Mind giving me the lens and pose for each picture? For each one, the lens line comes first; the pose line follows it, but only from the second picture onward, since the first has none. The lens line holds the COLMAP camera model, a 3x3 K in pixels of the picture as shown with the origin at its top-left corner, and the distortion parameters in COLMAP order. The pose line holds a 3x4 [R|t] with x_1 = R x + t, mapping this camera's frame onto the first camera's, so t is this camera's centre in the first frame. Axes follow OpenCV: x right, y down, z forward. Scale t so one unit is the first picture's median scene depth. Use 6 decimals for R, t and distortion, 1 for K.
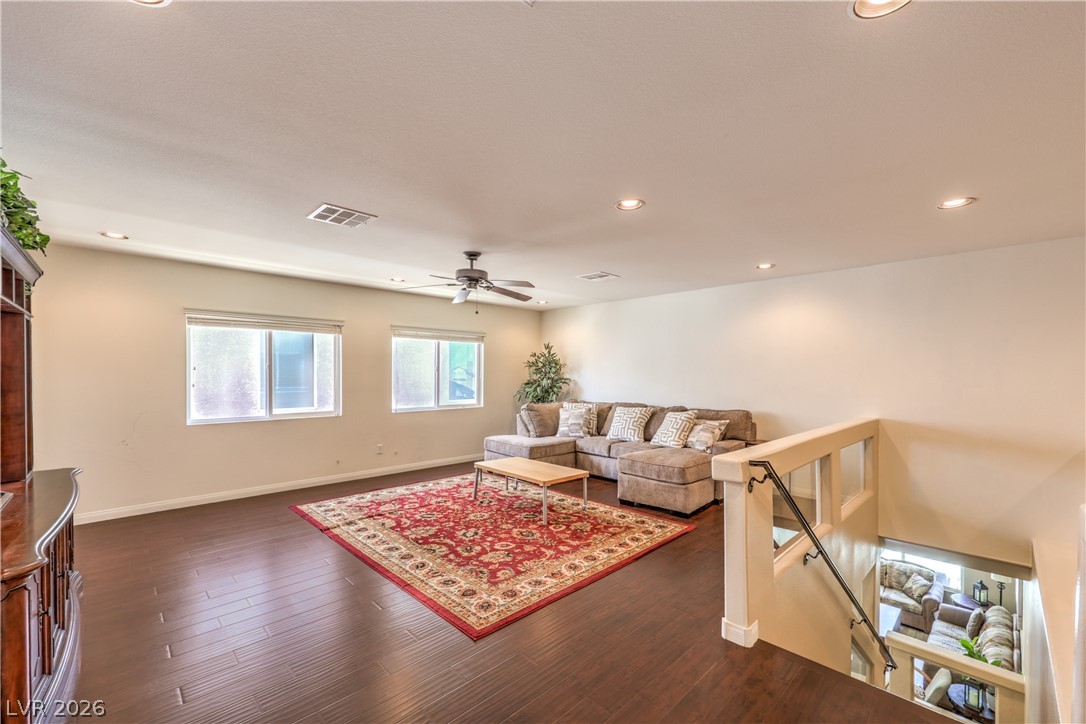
lens RADIAL K [[451.0, 0, 558.7], [0, 451.0, 372.1], [0, 0, 1]] dist [-0.000220, 0.000902]
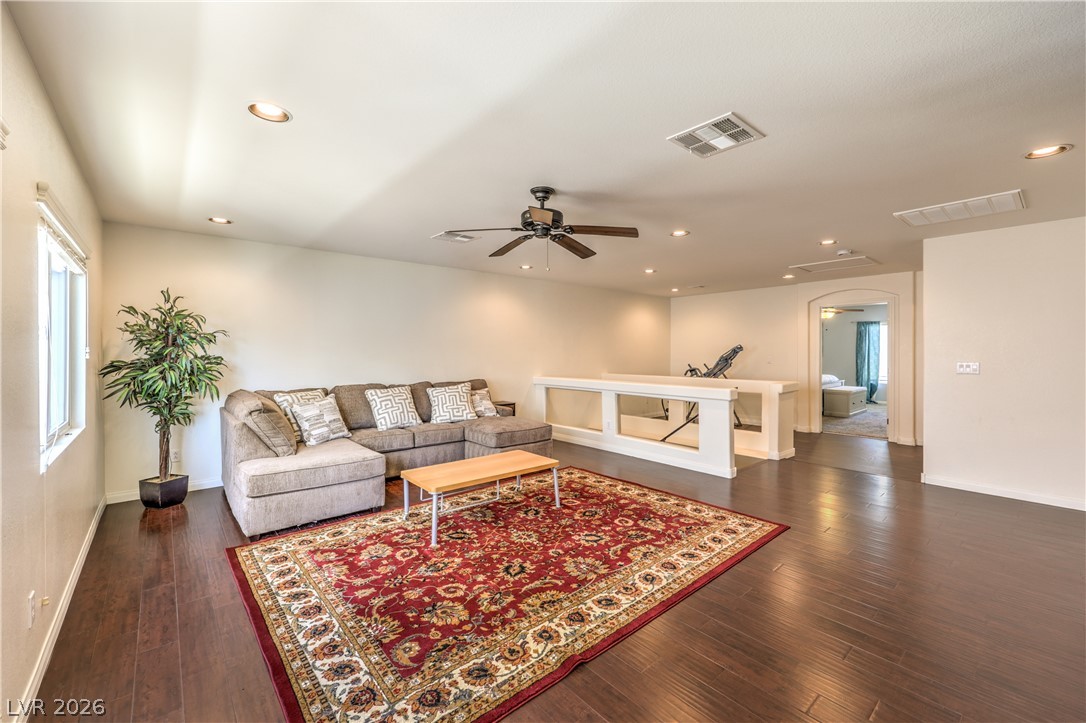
lens RADIAL K [[451.0, 0, 551.7], [0, 451.0, 360.7], [0, 0, 1]] dist [-0.000220, 0.000902]
pose [[0.067472, -0.027205, 0.997350, -1.009659], [0.000931, 0.999629, 0.027204, 0.008274], [-0.997721, -0.000907, 0.067473, 1.003333]]
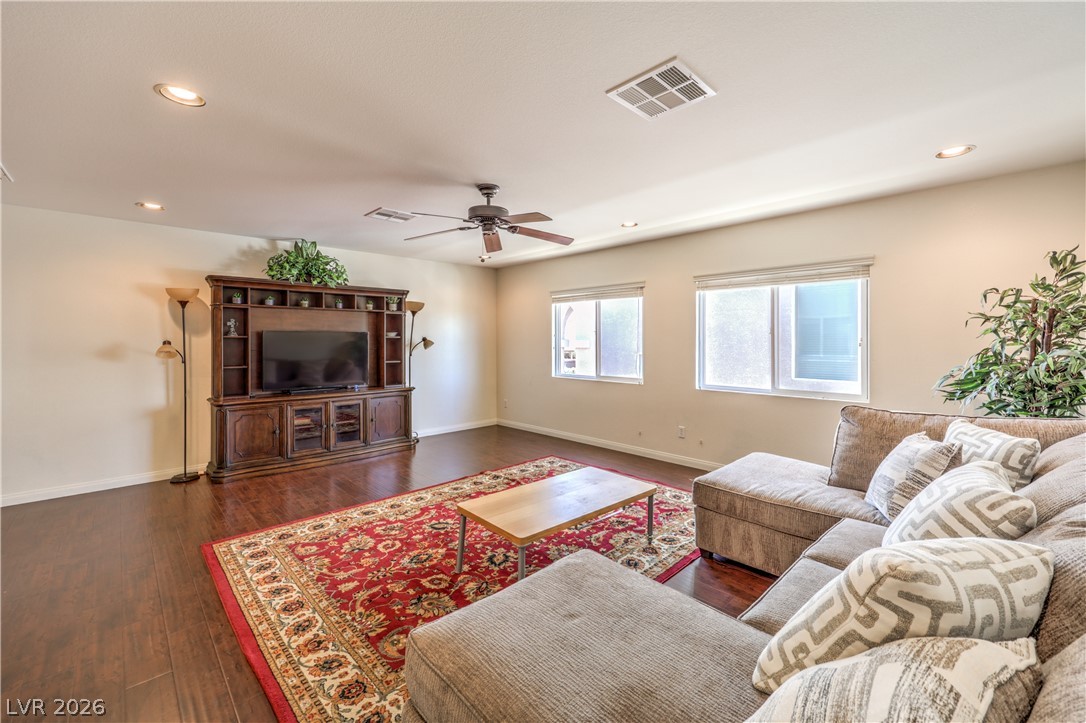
lens RADIAL K [[451.0, 0, 548.0], [0, 451.0, 337.4], [0, 0, 1]] dist [-0.000220, 0.000902]
pose [[-0.022087, -0.006783, -0.999733, 0.639828], [0.000620, 0.999977, -0.006798, 0.010473], [0.999756, -0.000770, -0.022083, 1.203302]]
